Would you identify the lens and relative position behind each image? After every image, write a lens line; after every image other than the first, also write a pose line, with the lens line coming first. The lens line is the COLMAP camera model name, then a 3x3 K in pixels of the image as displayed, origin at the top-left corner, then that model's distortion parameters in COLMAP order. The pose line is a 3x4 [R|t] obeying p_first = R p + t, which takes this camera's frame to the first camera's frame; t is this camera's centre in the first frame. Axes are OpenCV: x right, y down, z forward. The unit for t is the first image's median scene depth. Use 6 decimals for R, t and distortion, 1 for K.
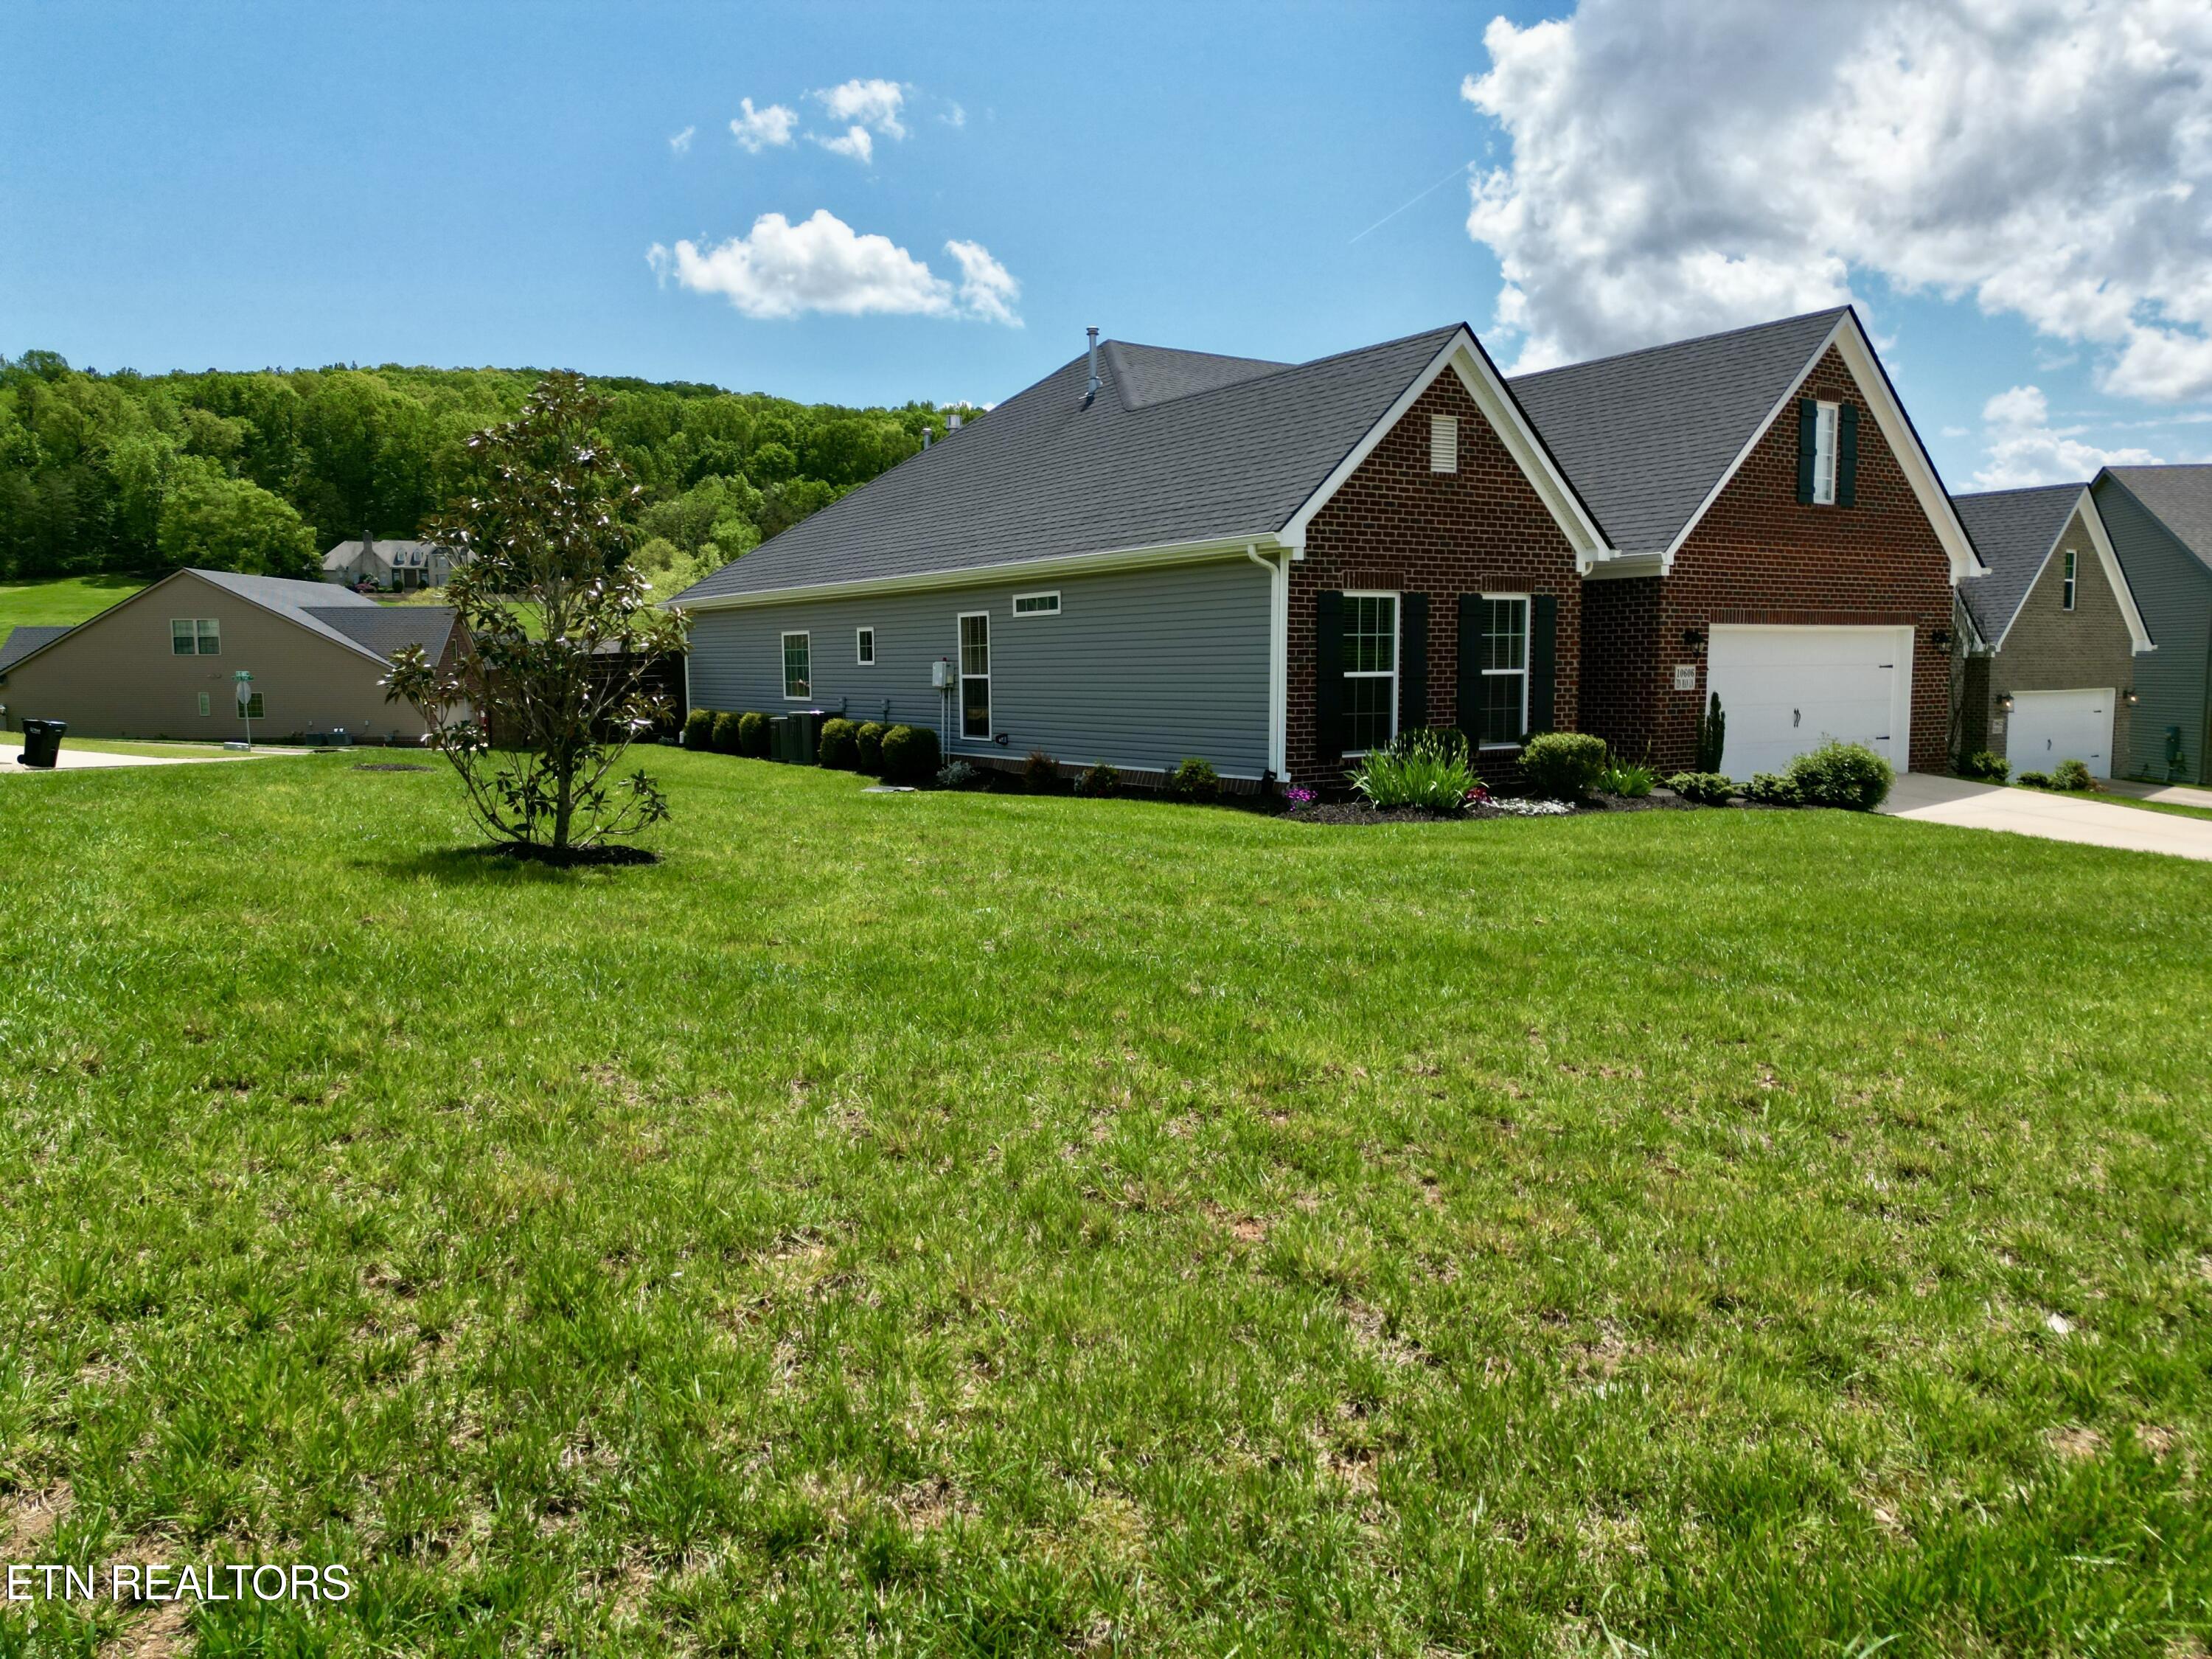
lens RADIAL K [[1534.5, 0, 1106.0], [0, 1534.5, 829.5], [0, 0, 1]] dist [0.084377, -0.087984]
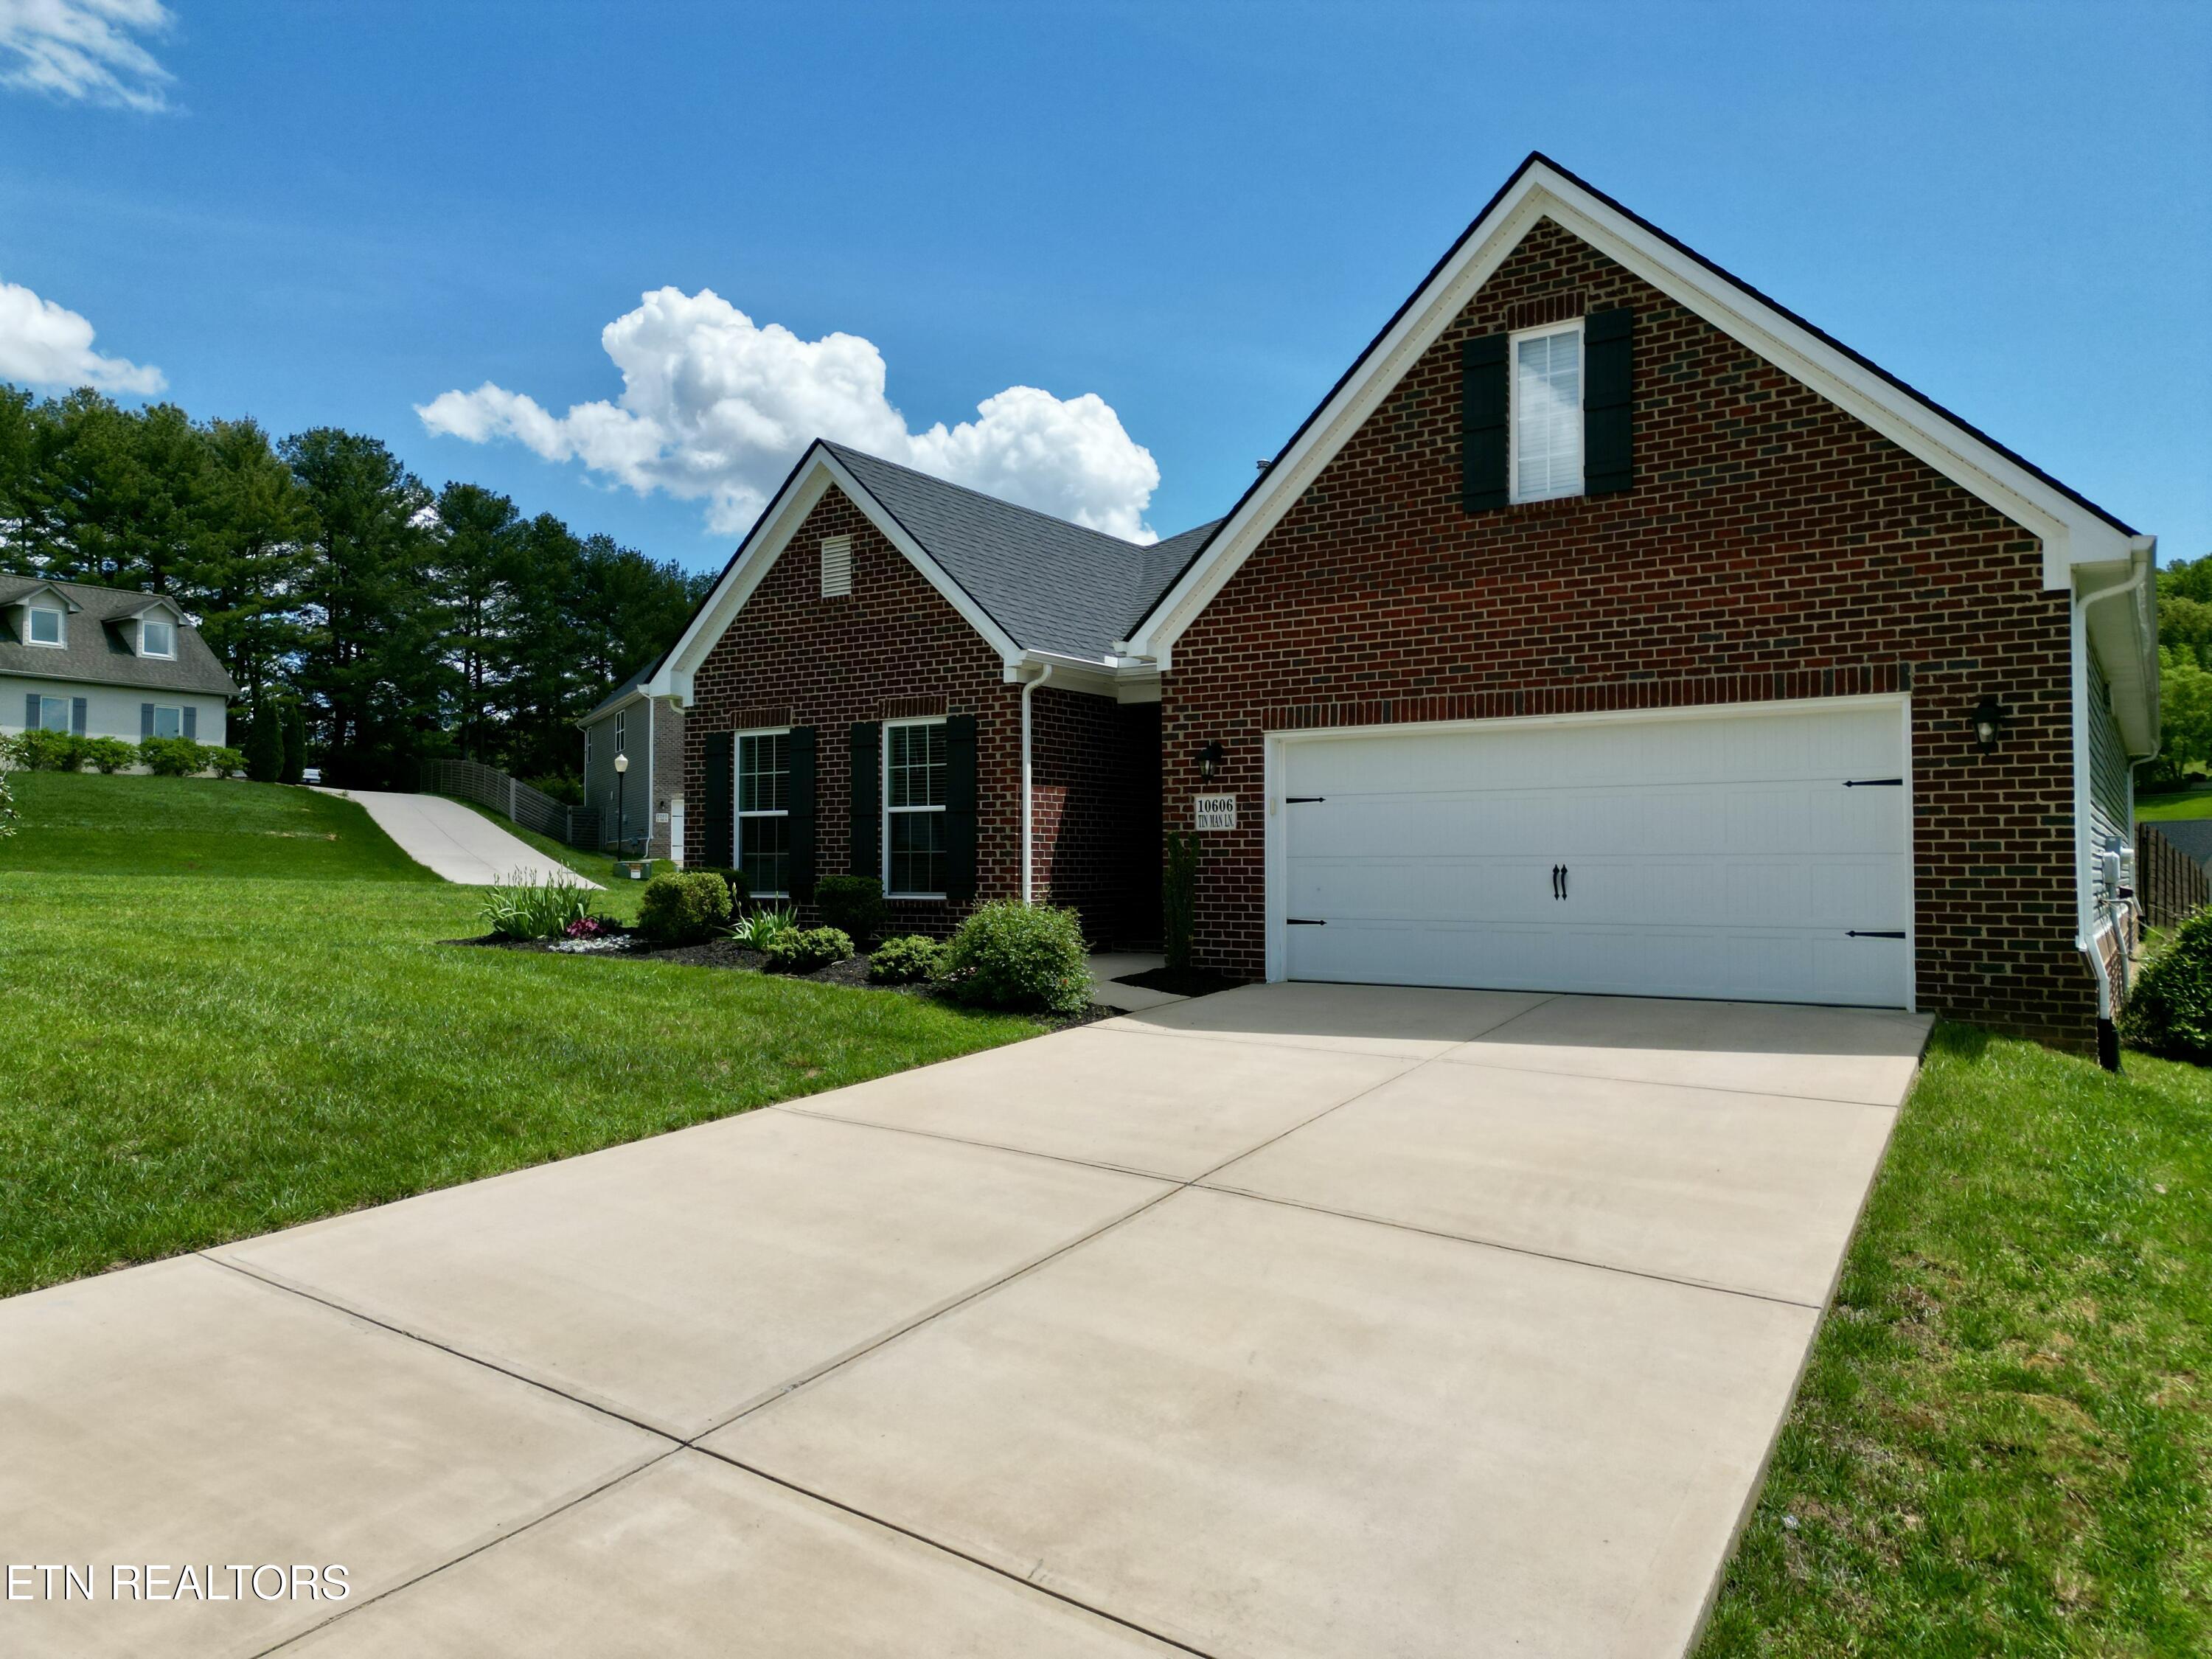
lens RADIAL K [[1495.7, 0, 1106.0], [0, 1495.7, 829.5], [0, 0, 1]] dist [0.144153, -0.079983]
pose [[0.397564, -0.017237, -0.917412, 1.011380], [-0.098291, 0.993271, -0.061257, -0.047825], [0.912295, 0.114527, 0.393194, 0.735810]]
